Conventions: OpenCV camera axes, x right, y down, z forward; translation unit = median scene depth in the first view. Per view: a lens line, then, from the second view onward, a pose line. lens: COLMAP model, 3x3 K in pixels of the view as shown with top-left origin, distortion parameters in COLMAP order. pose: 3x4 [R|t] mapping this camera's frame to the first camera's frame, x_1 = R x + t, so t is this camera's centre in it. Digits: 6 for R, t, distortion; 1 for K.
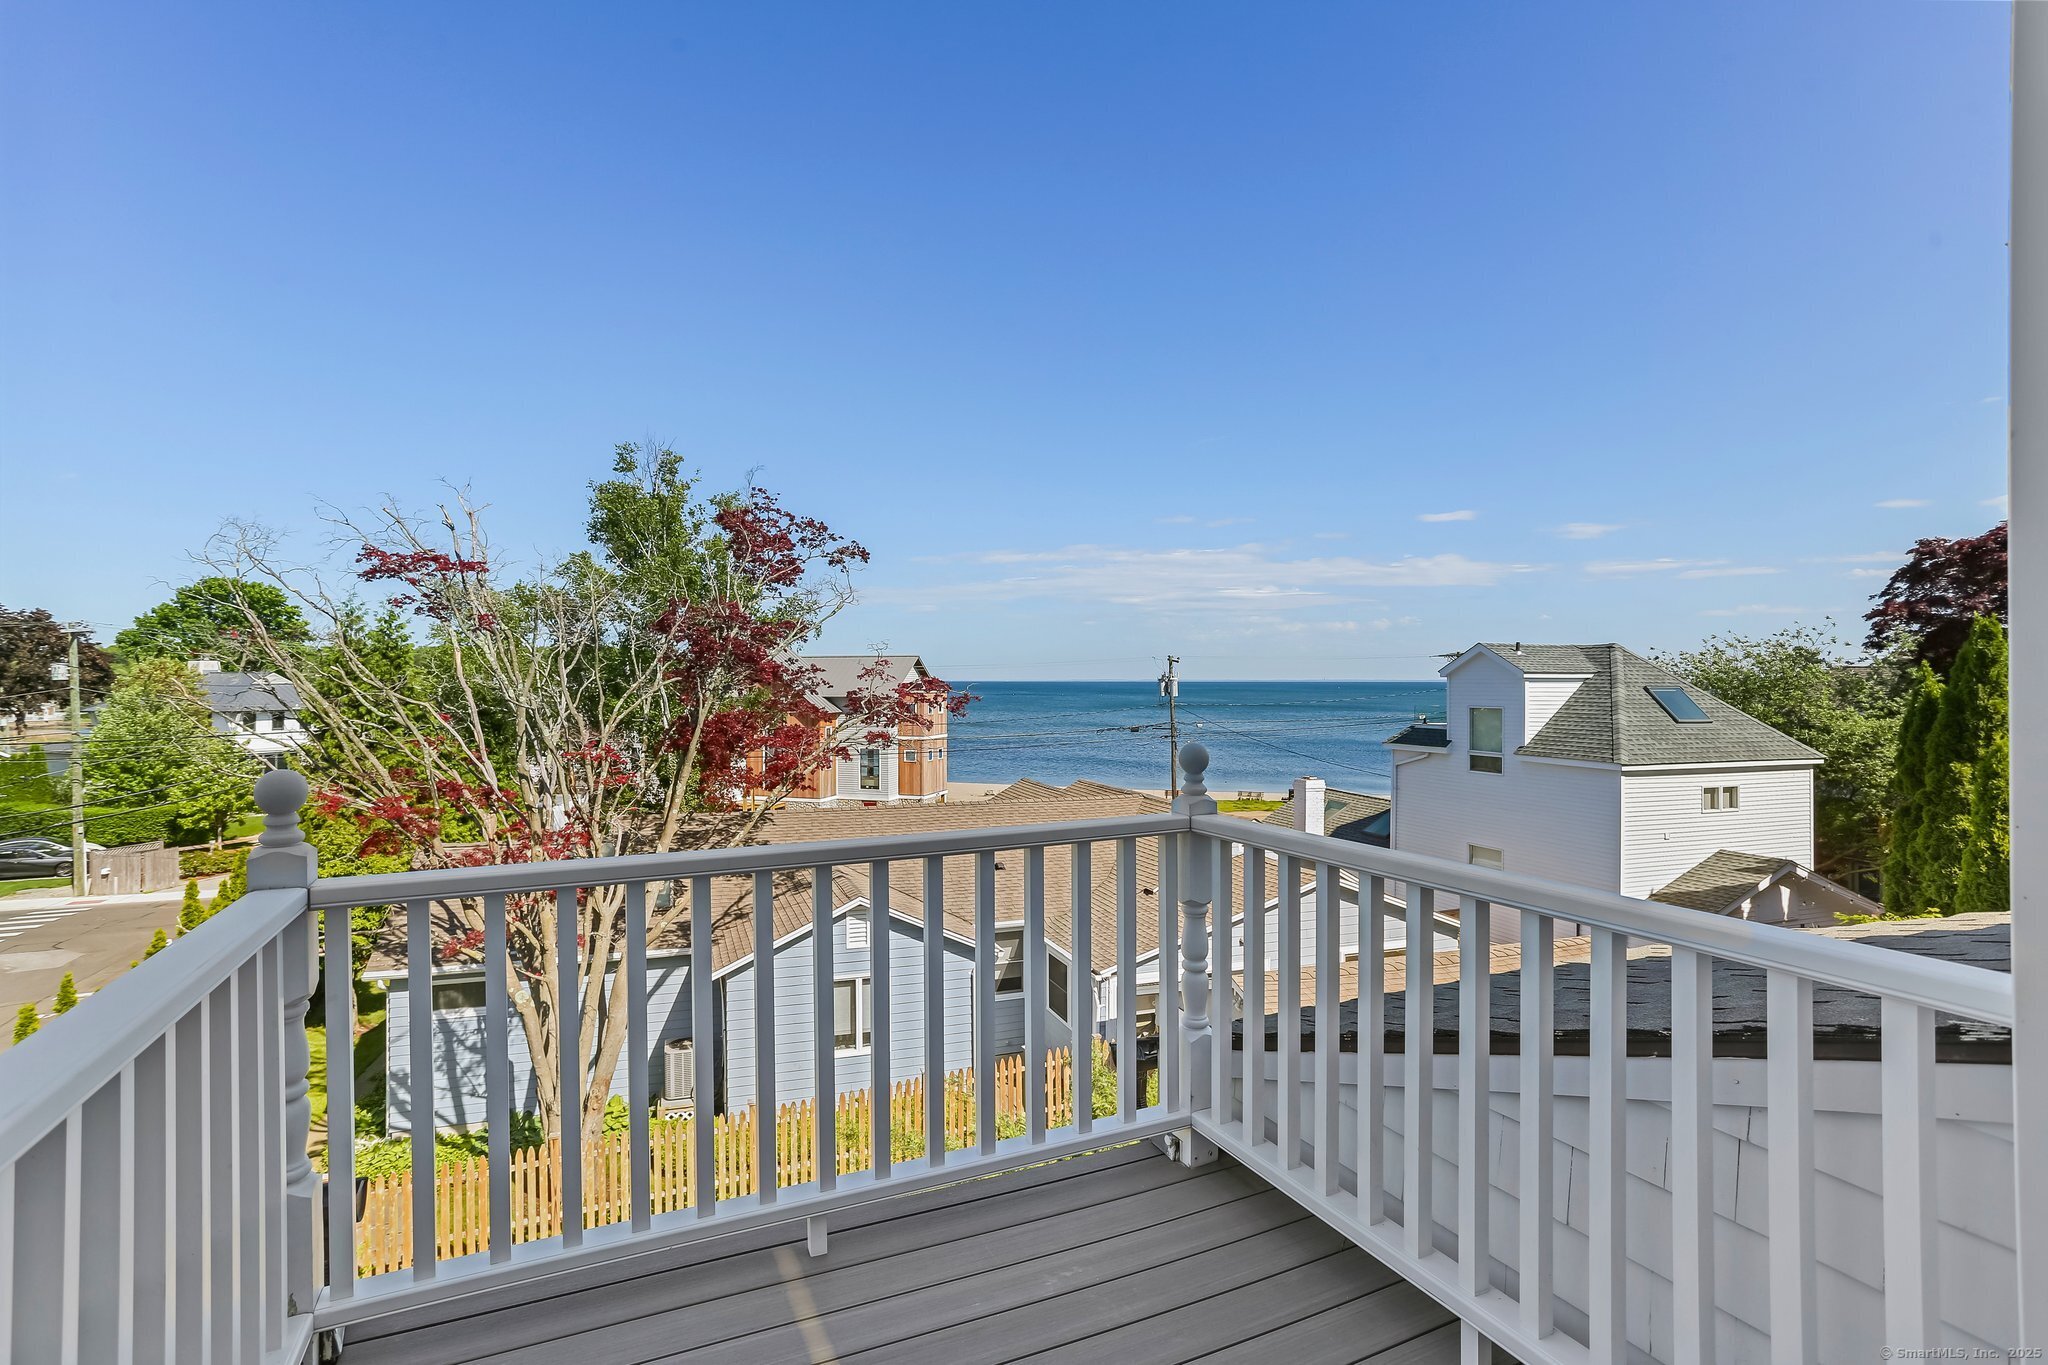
lens RADIAL K [[998.0, 0, 1012.5], [0, 998.0, 685.6], [0, 0, 1]] dist [-0.042796, 0.027261]
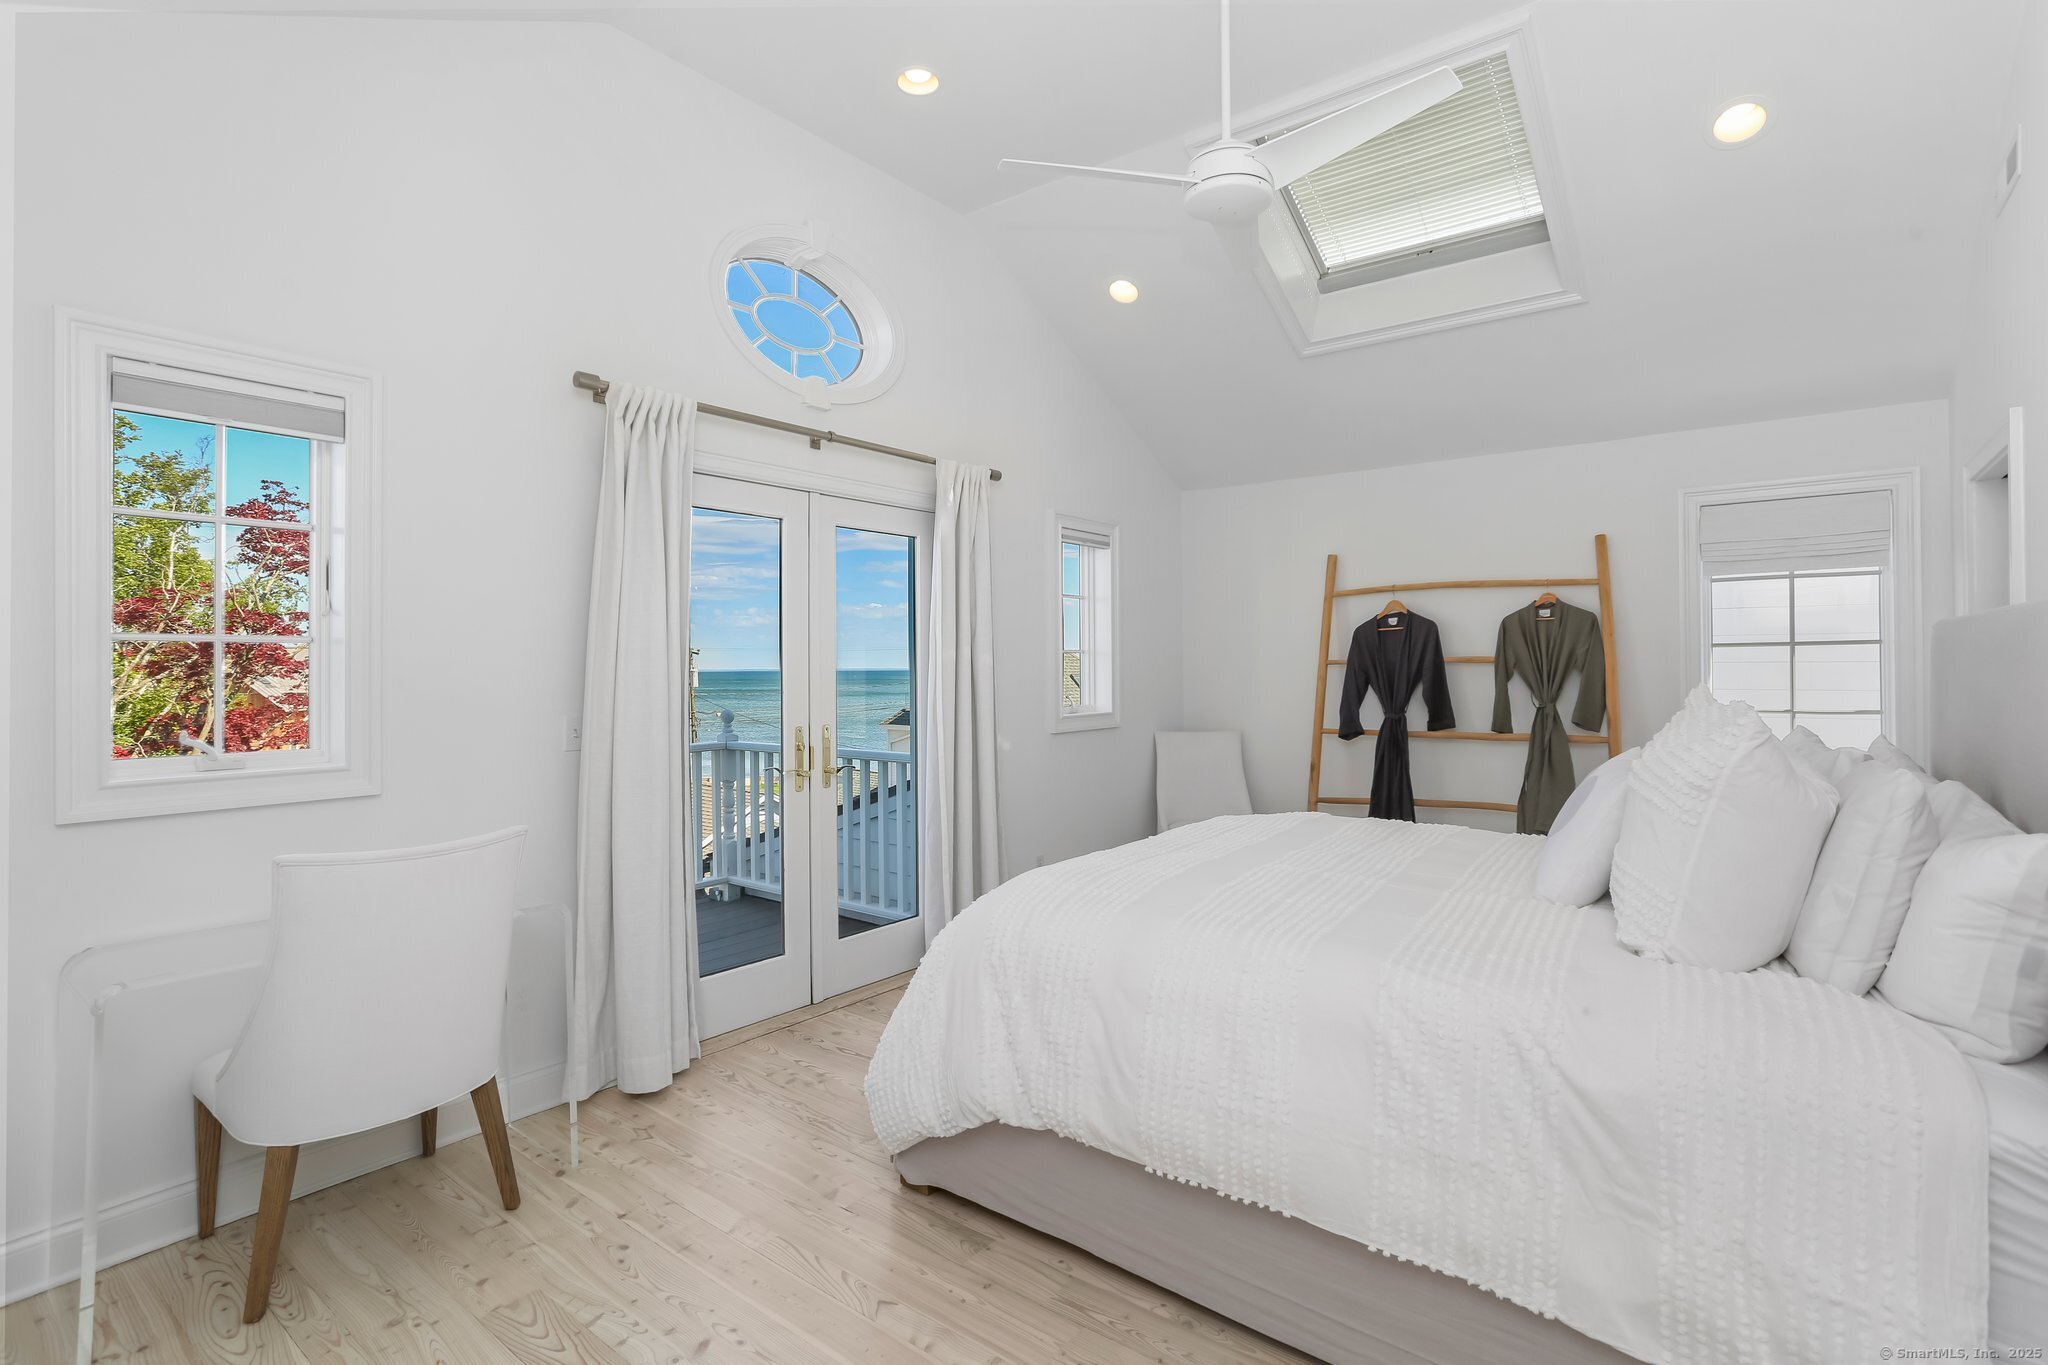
lens RADIAL K [[998.0, 0, 1019.1], [0, 998.0, 681.7], [0, 0, 1]] dist [-0.042796, 0.027261]
pose [[0.886804, -0.003233, 0.462135, -0.261287], [0.000102, 0.999977, 0.006801, -0.015563], [-0.462146, -0.005984, 0.886784, -1.240638]]
